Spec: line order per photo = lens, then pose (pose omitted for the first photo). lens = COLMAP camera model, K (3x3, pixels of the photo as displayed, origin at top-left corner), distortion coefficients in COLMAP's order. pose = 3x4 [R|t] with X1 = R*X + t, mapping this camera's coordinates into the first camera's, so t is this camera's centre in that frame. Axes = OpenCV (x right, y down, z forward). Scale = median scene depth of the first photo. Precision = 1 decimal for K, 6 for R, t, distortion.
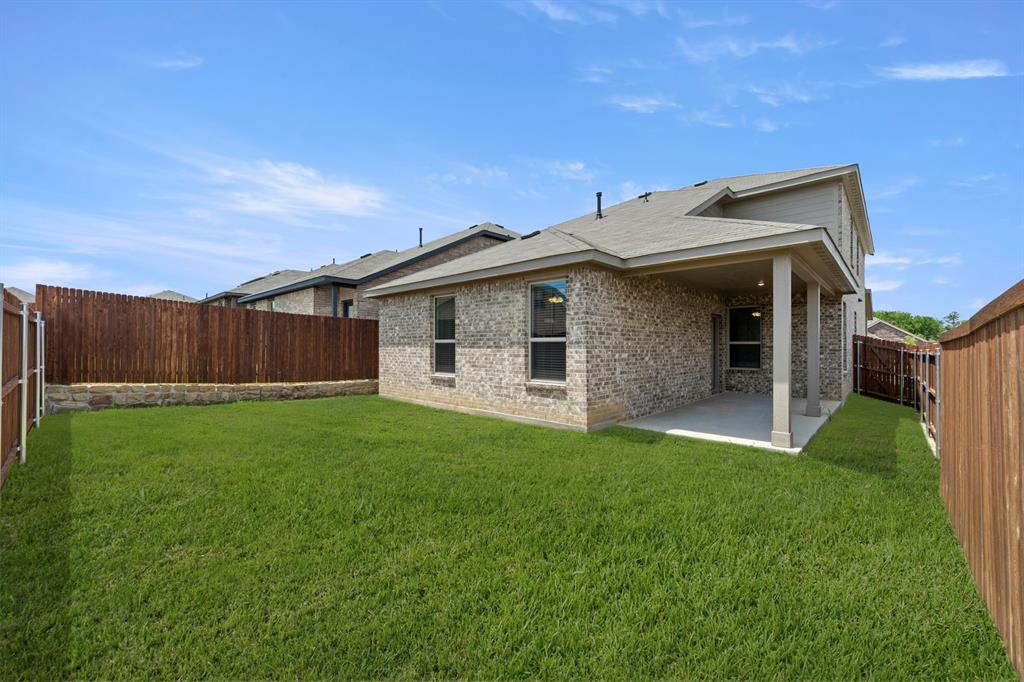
lens RADIAL K [[409.2, 0, 504.6], [0, 409.2, 350.3], [0, 0, 1]] dist [0.009769, -0.002807]
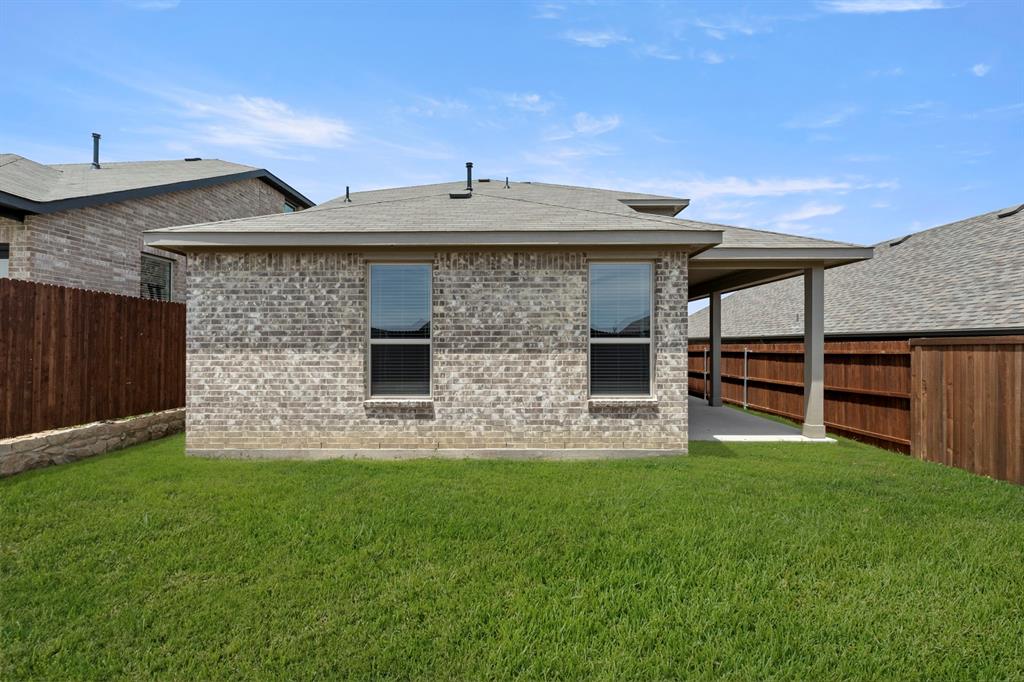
lens RADIAL K [[437.8, 0, 512.0], [0, 437.8, 341.0], [0, 0, 1]] dist [0.000305, 0.000038]
pose [[0.727293, 0.002778, 0.686321, -0.526550], [0.009527, 0.999855, -0.014143, -0.014223], [-0.686261, 0.016824, 0.727161, 0.495391]]
